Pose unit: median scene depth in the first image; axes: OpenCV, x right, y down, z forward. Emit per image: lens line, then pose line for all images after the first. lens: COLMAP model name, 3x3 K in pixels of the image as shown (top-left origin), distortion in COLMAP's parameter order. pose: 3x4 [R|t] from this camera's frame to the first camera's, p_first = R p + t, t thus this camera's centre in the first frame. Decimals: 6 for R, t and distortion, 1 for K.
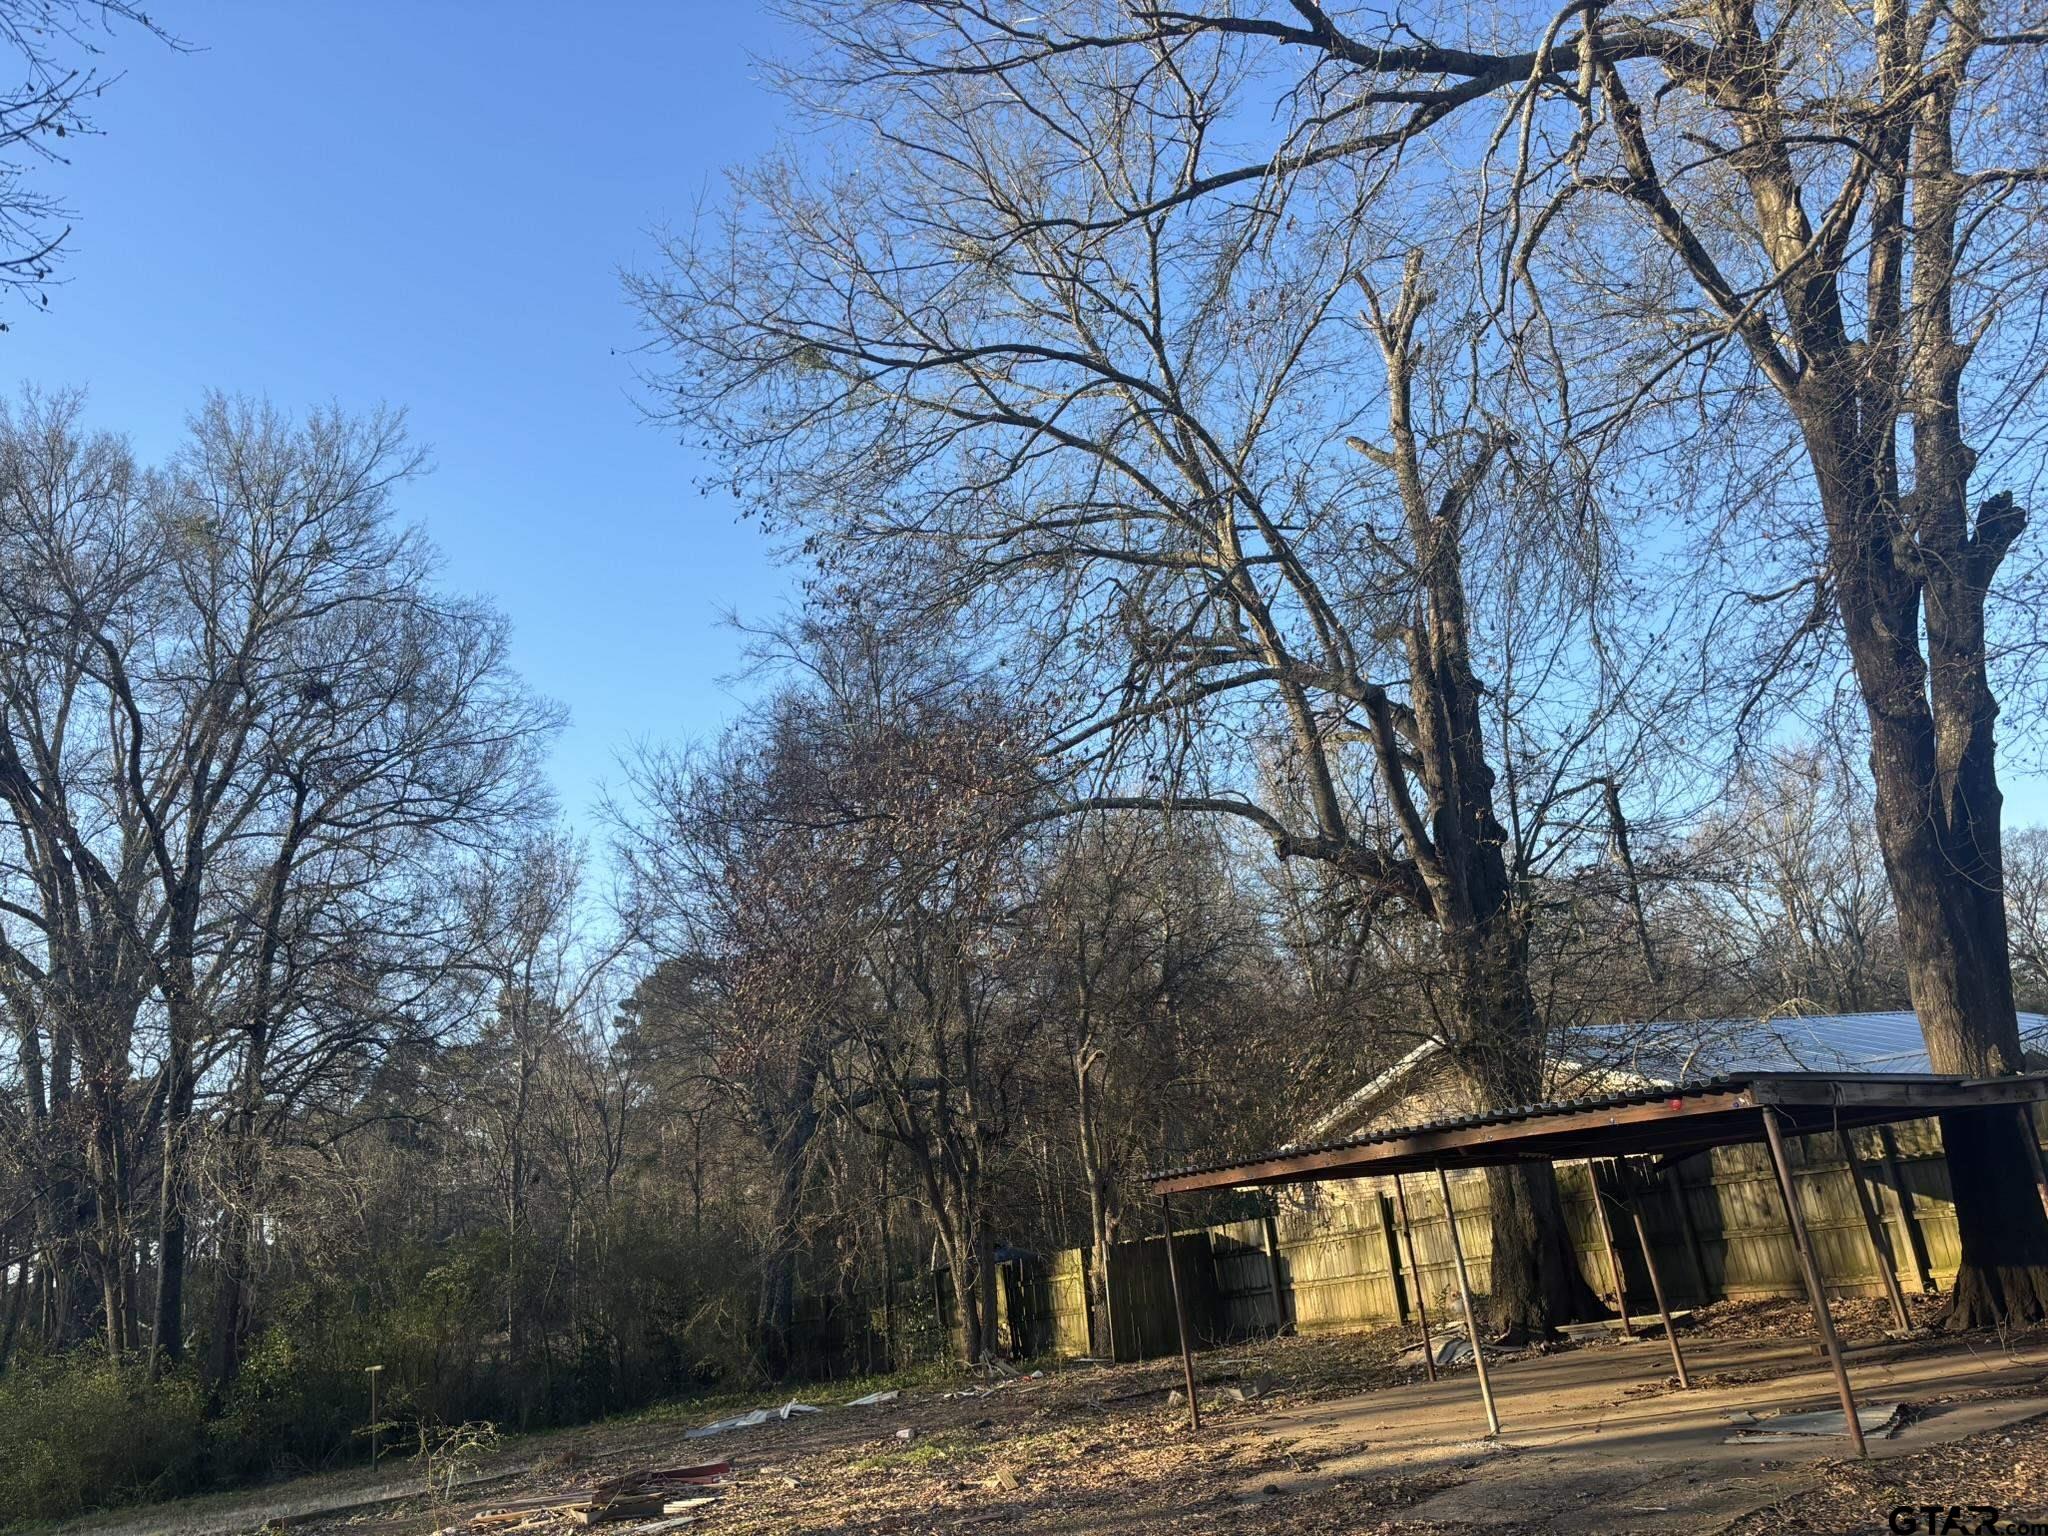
lens RADIAL K [[1521.8, 0, 1026.2], [0, 1521.8, 781.2], [0, 0, 1]] dist [0.048552, -0.063320]
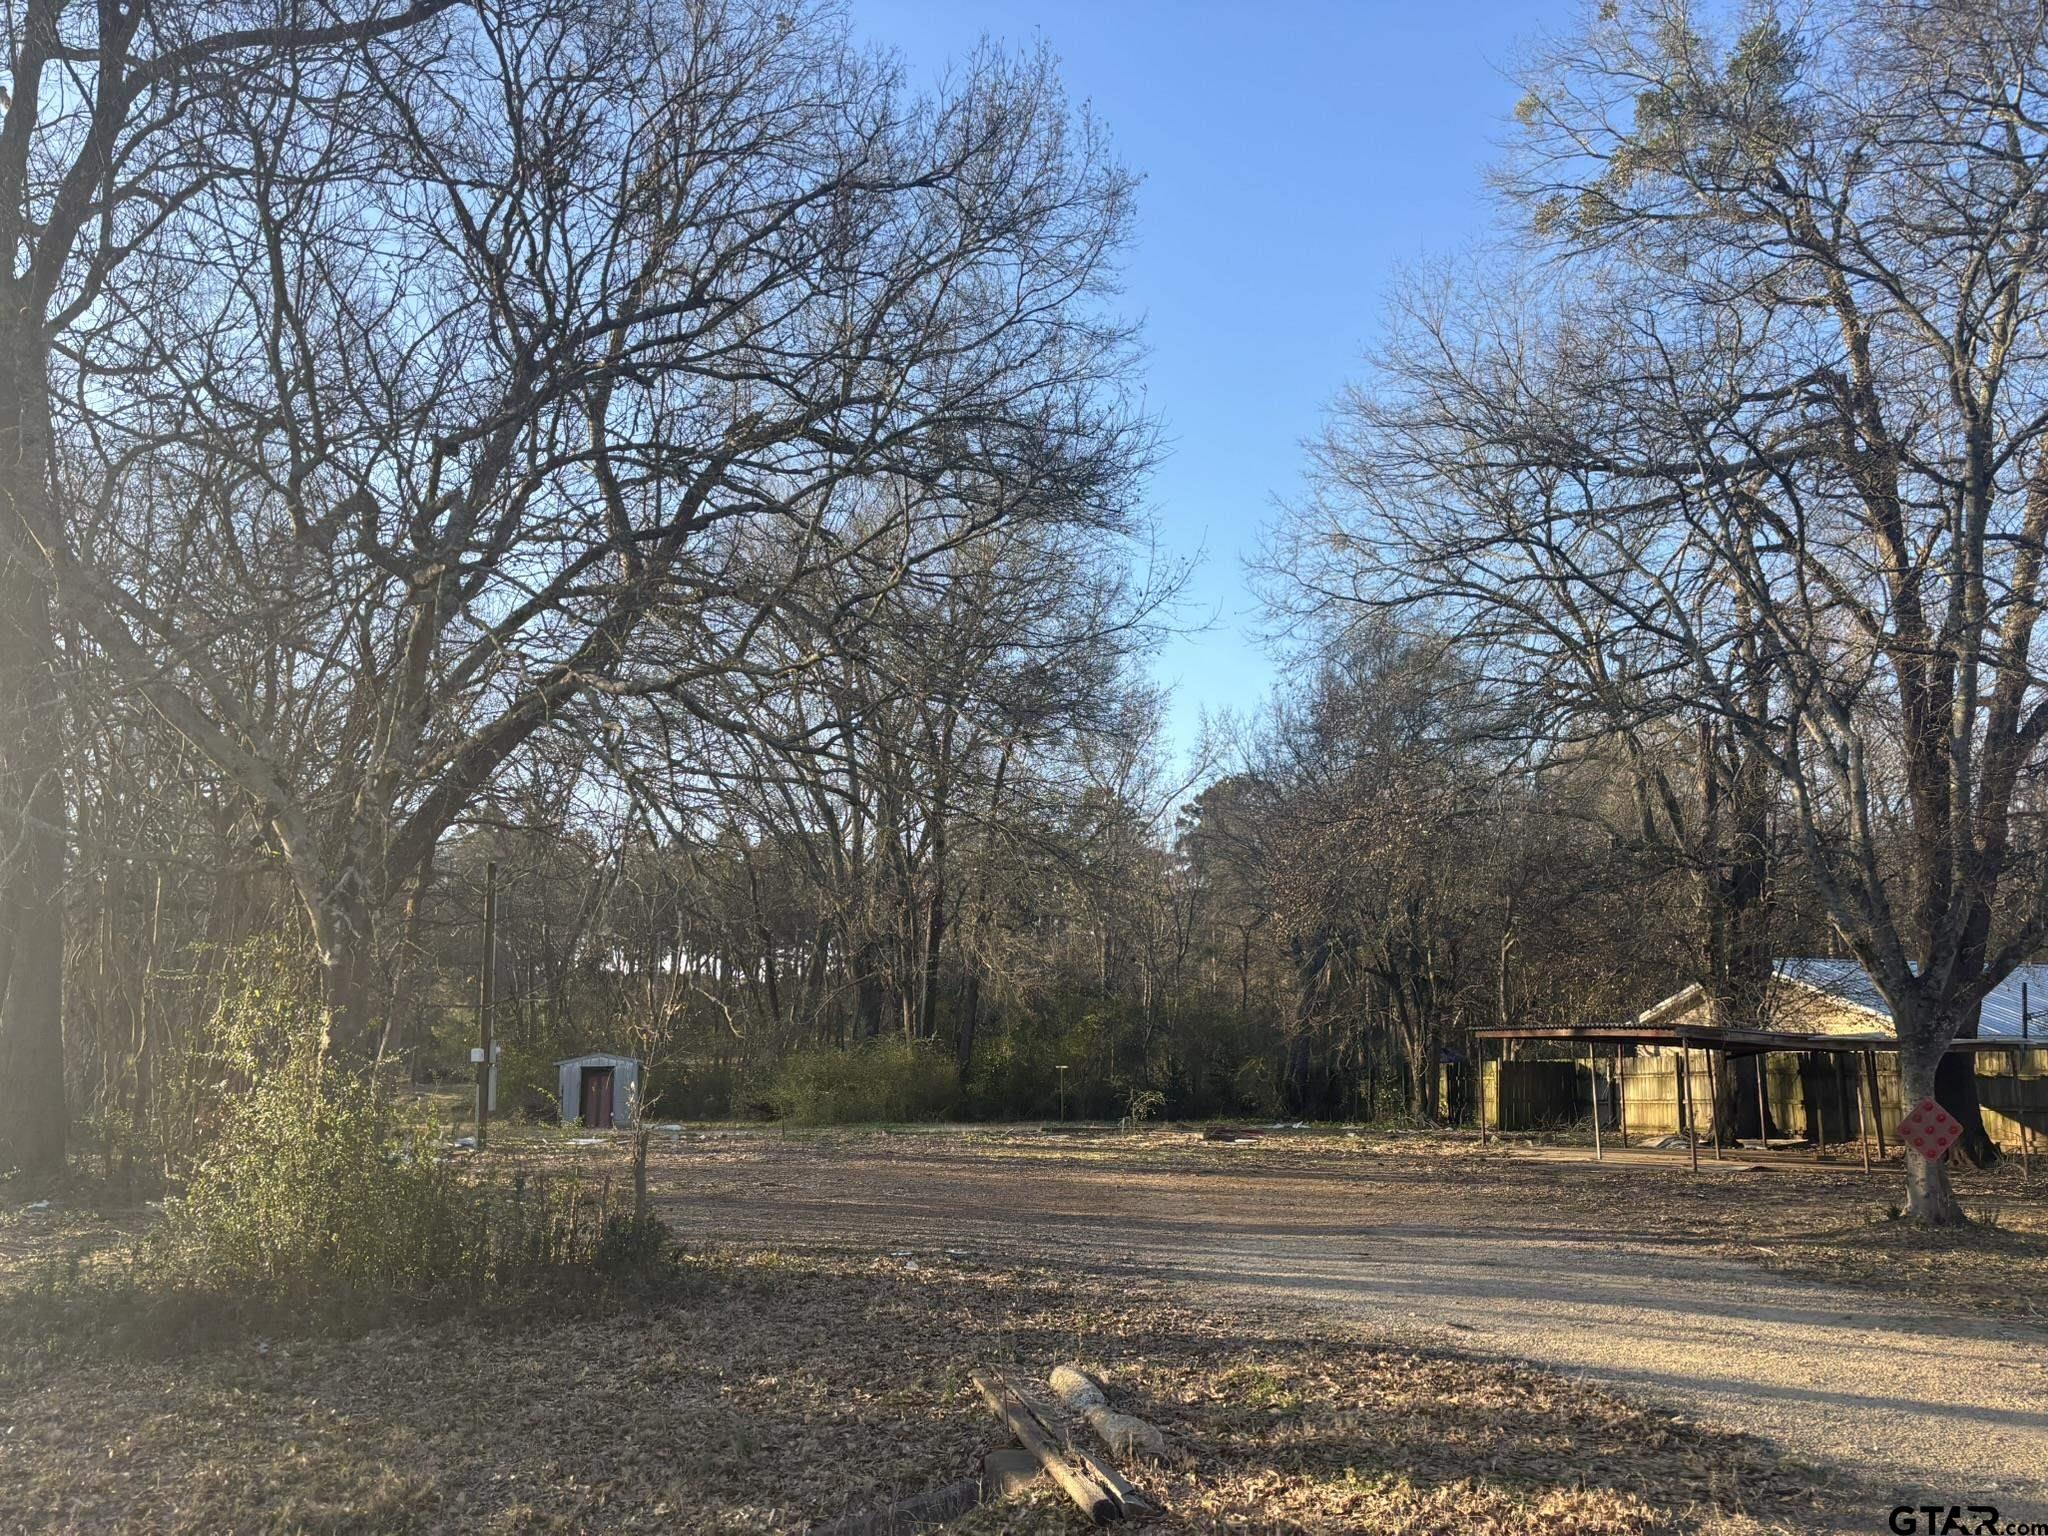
lens RADIAL K [[1521.8, 0, 1021.3], [0, 1521.8, 768.7], [0, 0, 1]] dist [0.048552, -0.063320]
pose [[0.934410, 0.073892, -0.348450, 0.183698], [-0.028013, 0.990461, 0.134916, -0.318629], [0.355095, -0.116306, 0.927567, -0.996389]]
